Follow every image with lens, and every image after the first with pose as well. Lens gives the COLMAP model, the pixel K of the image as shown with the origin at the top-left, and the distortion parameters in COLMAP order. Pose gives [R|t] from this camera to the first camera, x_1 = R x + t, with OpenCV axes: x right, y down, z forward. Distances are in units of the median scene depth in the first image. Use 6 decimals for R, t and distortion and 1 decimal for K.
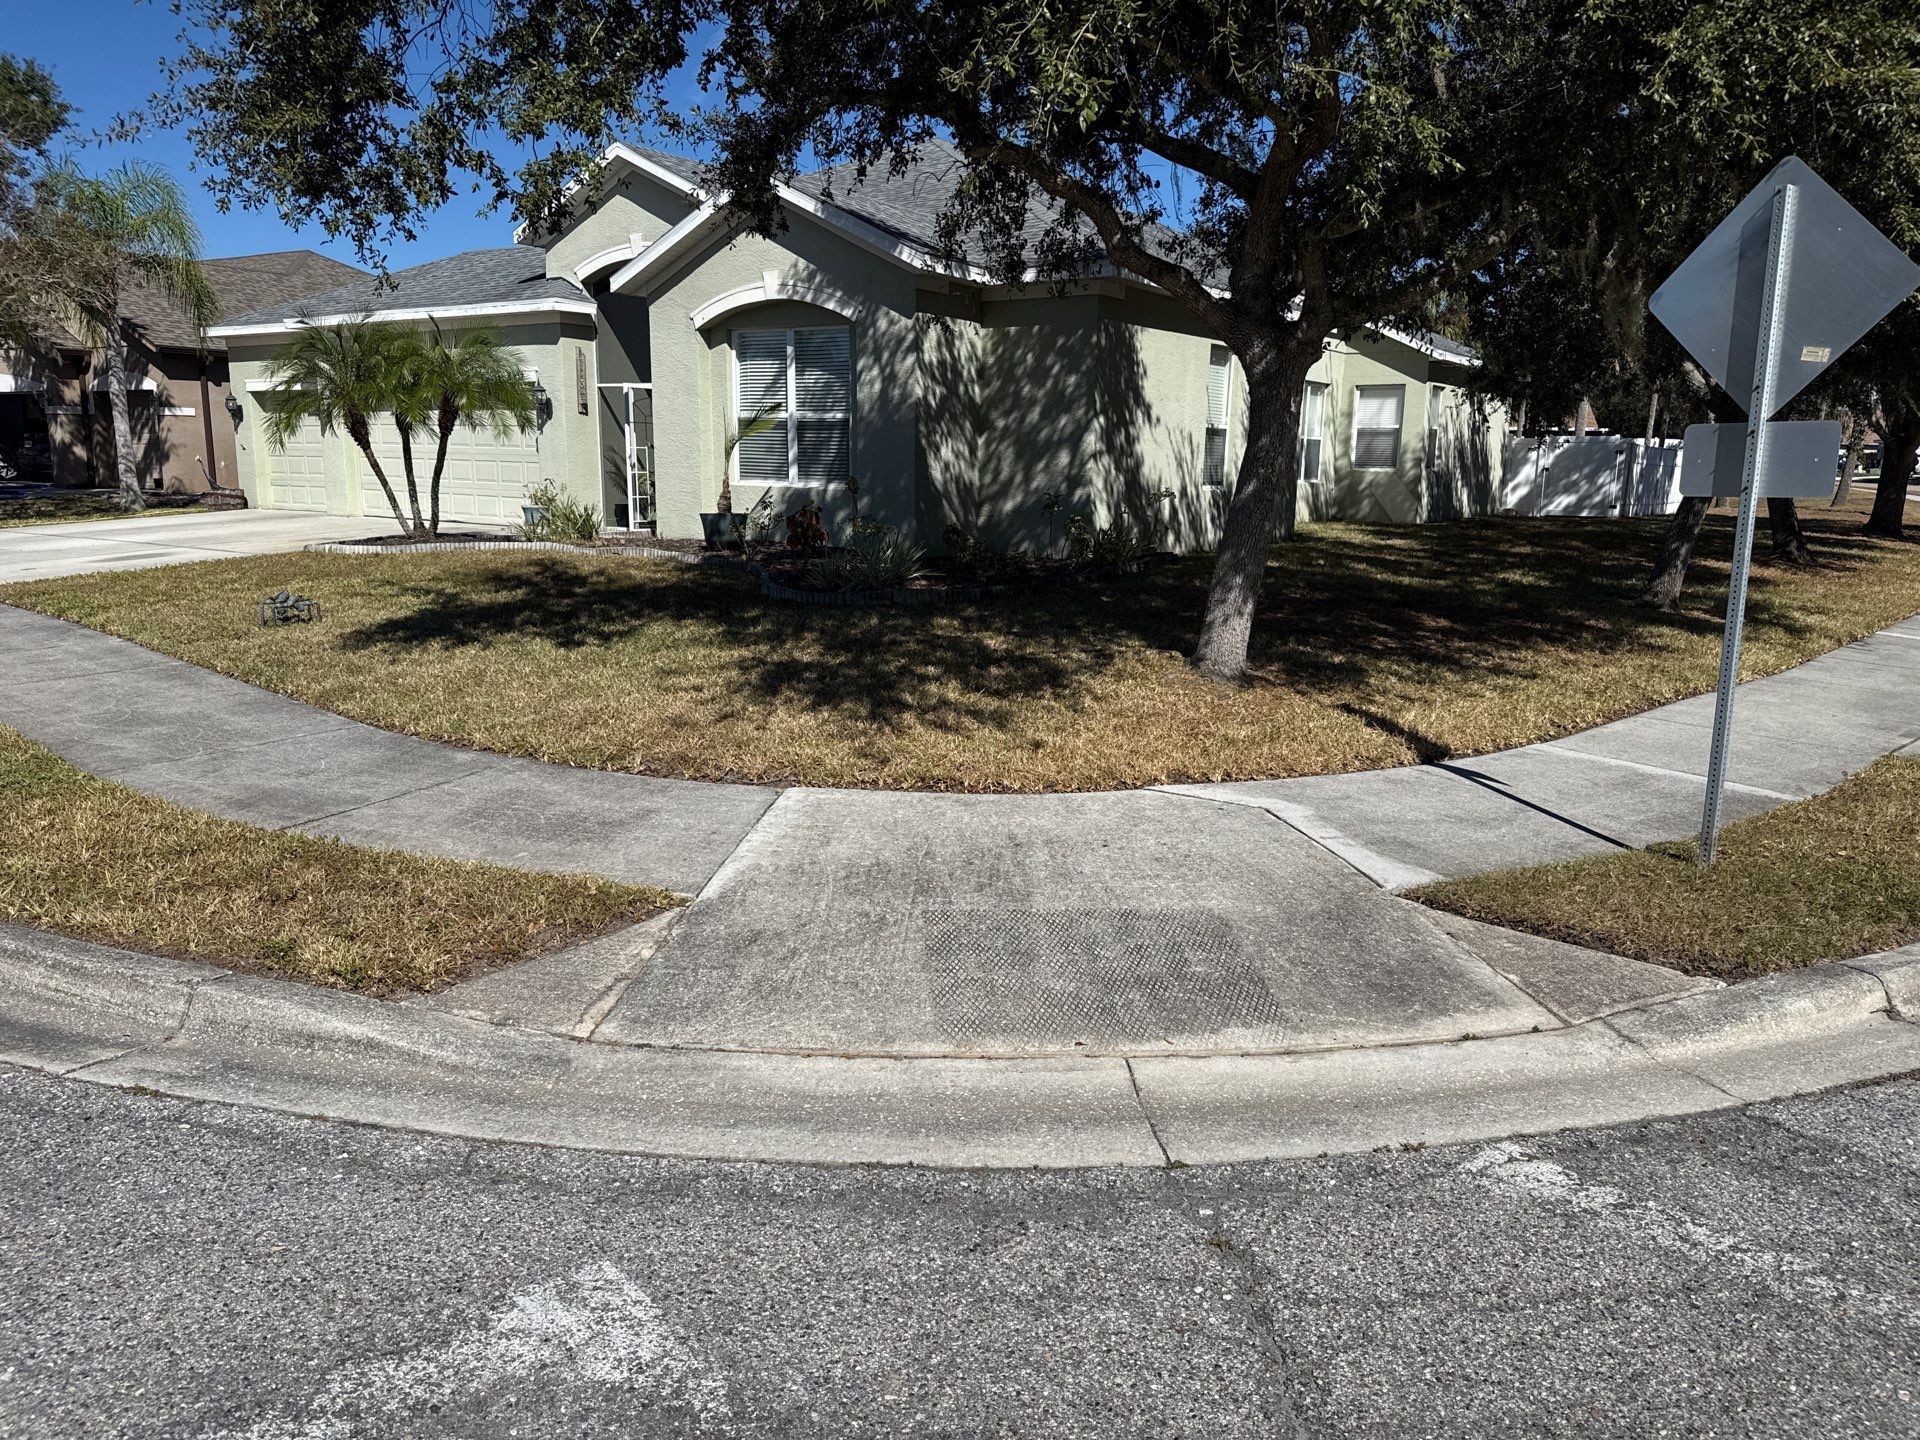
lens RADIAL K [[1371.4, 0, 972.4], [0, 1371.4, 717.2], [0, 0, 1]] dist [0.176534, -0.250963]
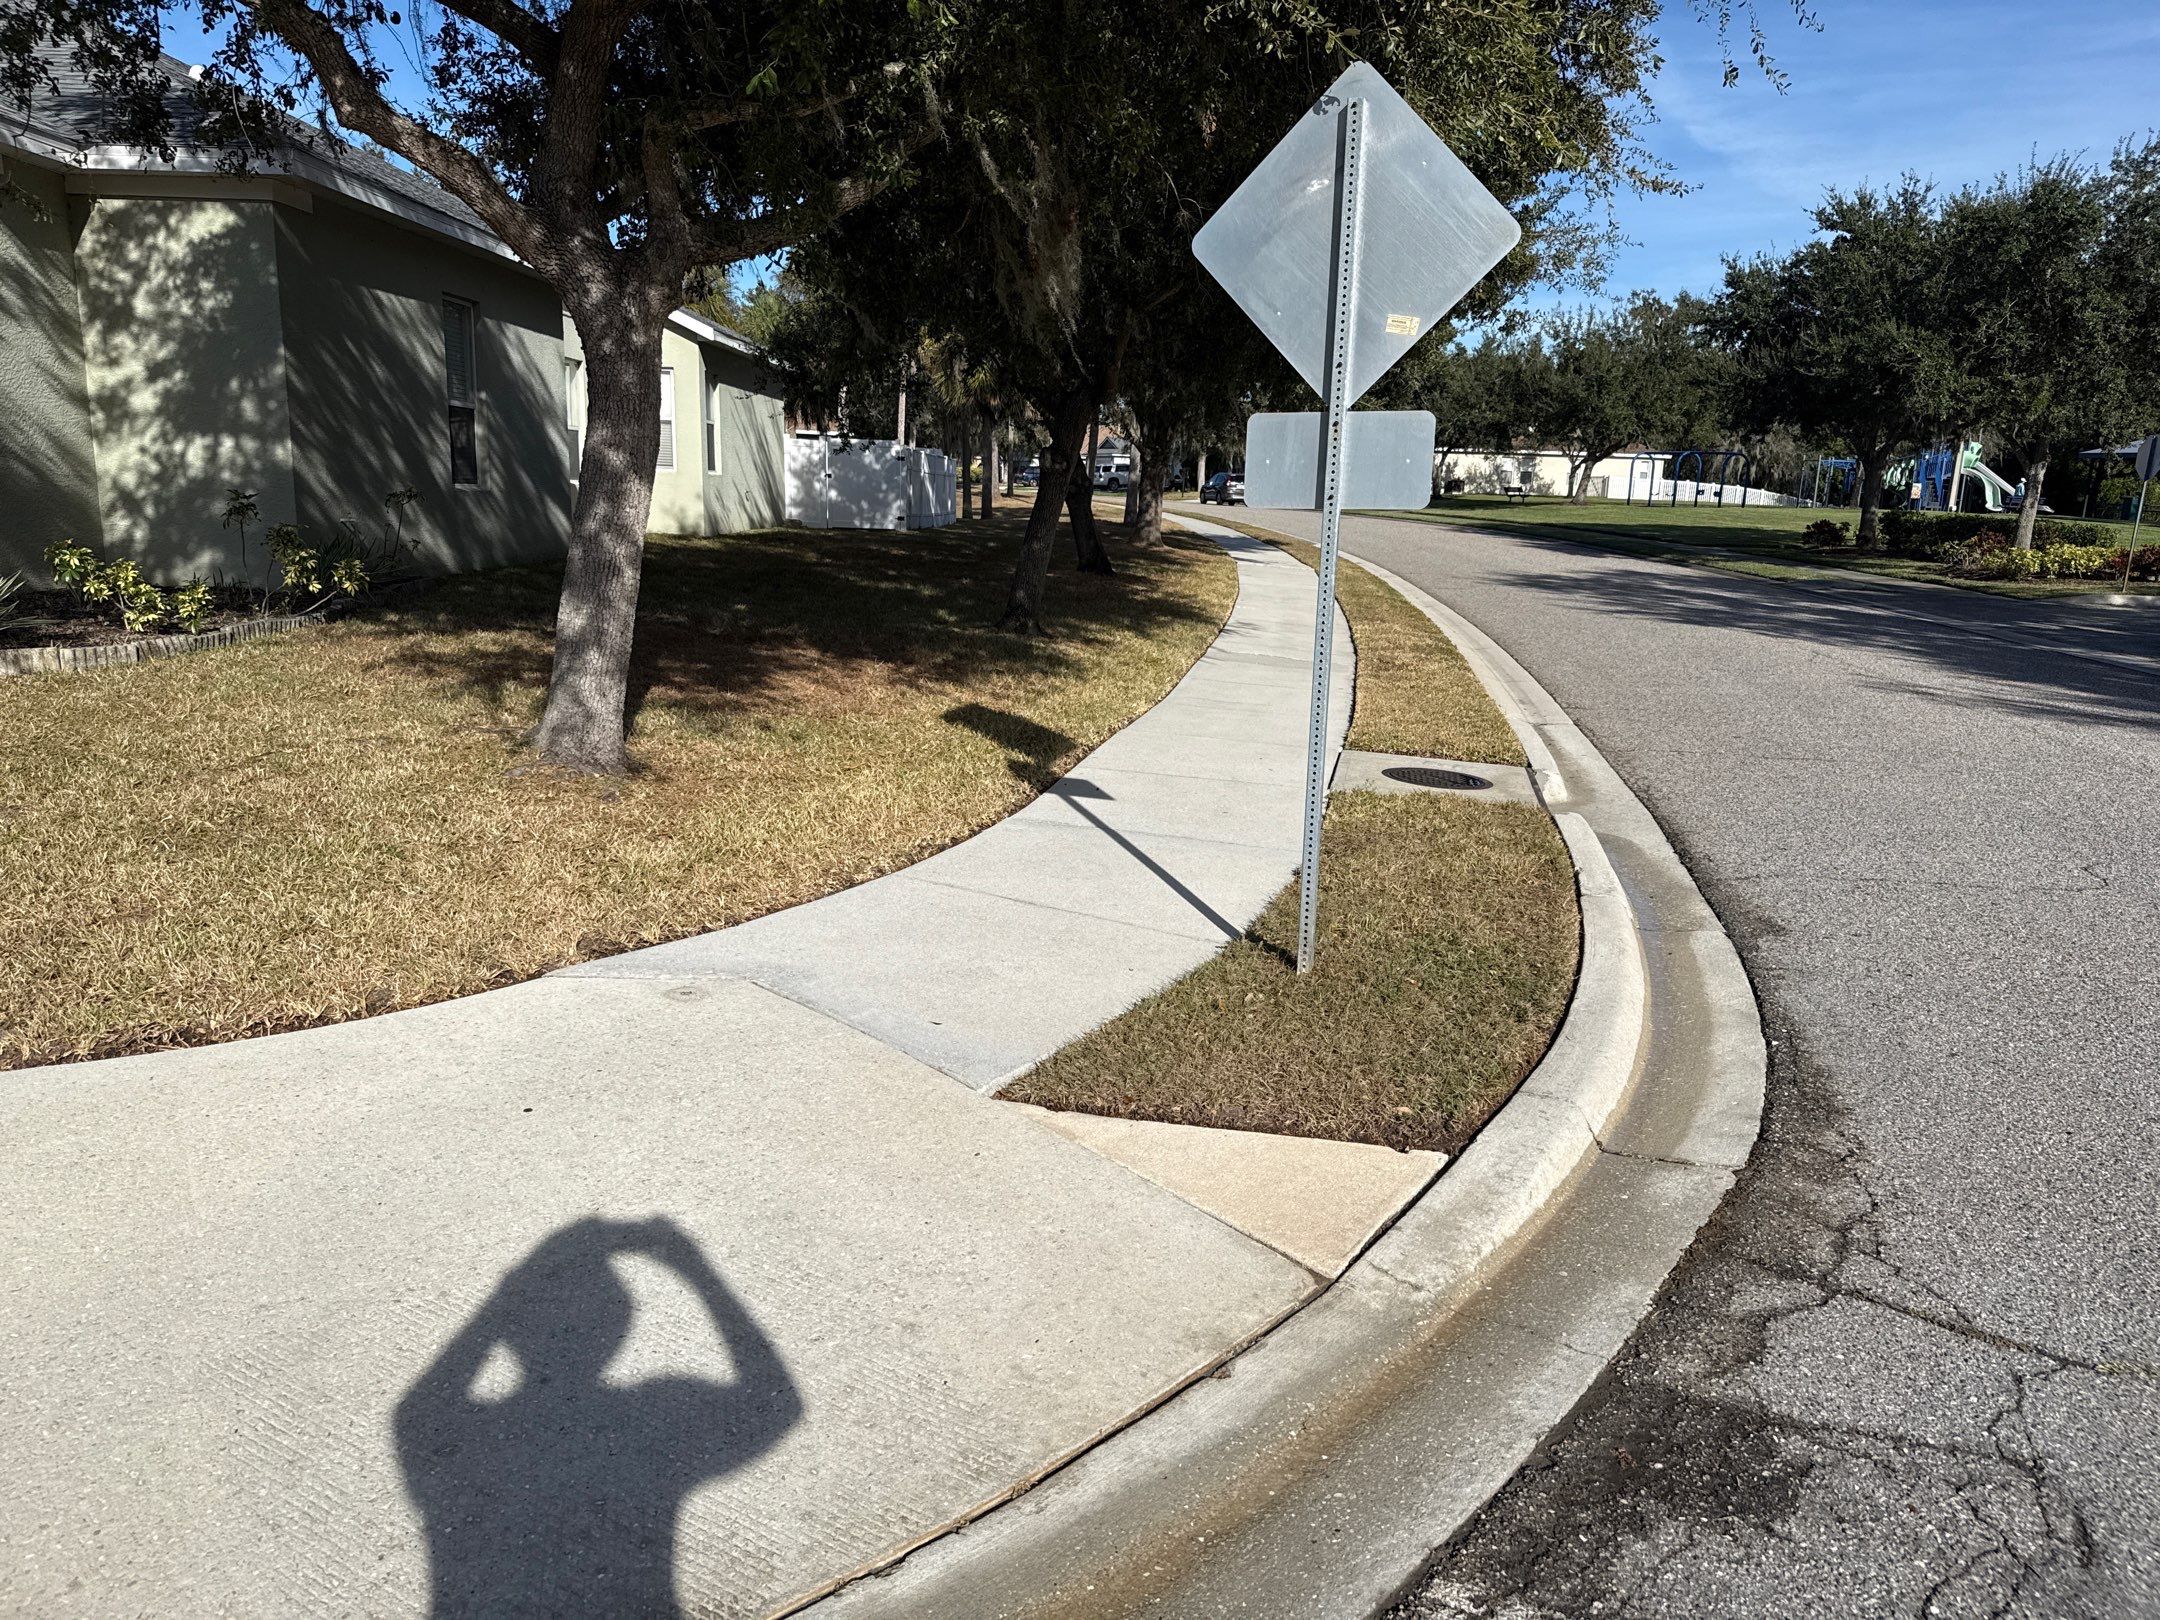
lens RADIAL K [[1526.5, 0, 1080.0], [0, 1526.5, 810.0], [0, 0, 1]] dist [0.041692, -0.044496]
pose [[0.833631, -0.106259, 0.542004, -0.031564], [0.084635, 0.994305, 0.064758, -0.037071], [-0.545799, -0.008111, 0.837877, 0.241372]]
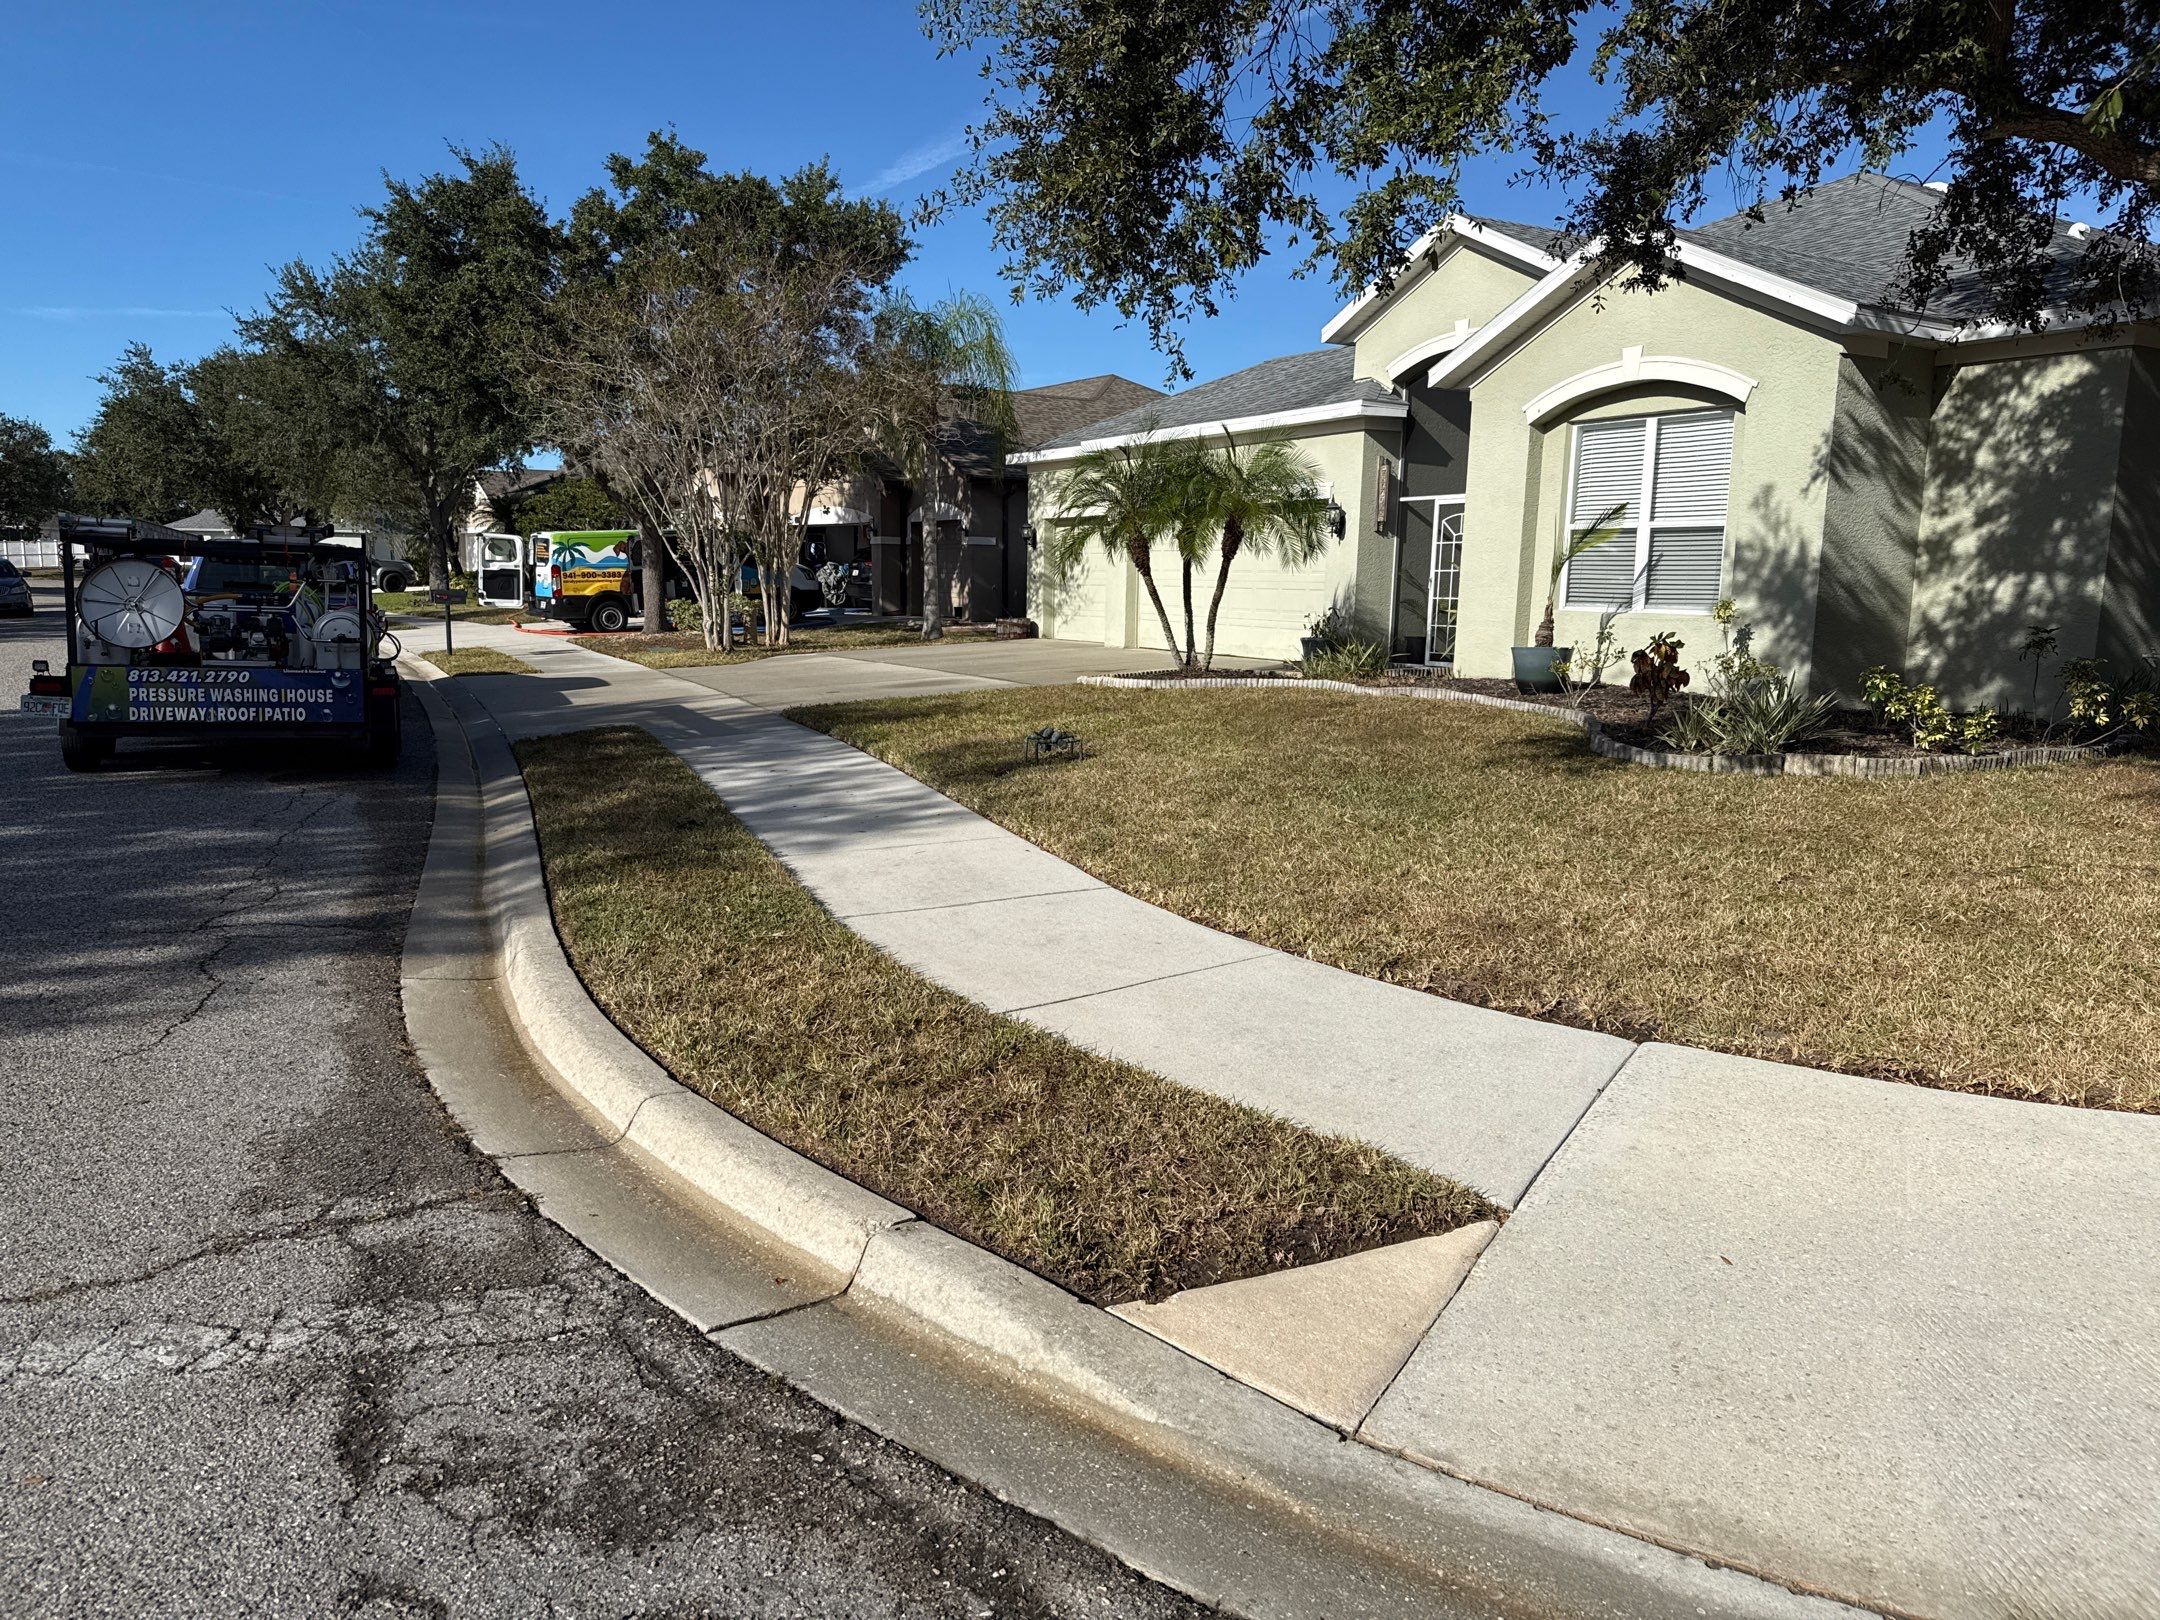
lens RADIAL K [[1532.9, 0, 1050.2], [0, 1532.9, 807.0], [0, 0, 1]] dist [0.045899, -0.051377]
pose [[0.892641, 0.067132, -0.445741, -0.049286], [-0.086244, 0.996015, -0.022704, -0.017721], [0.442441, 0.058709, 0.894874, 0.136644]]
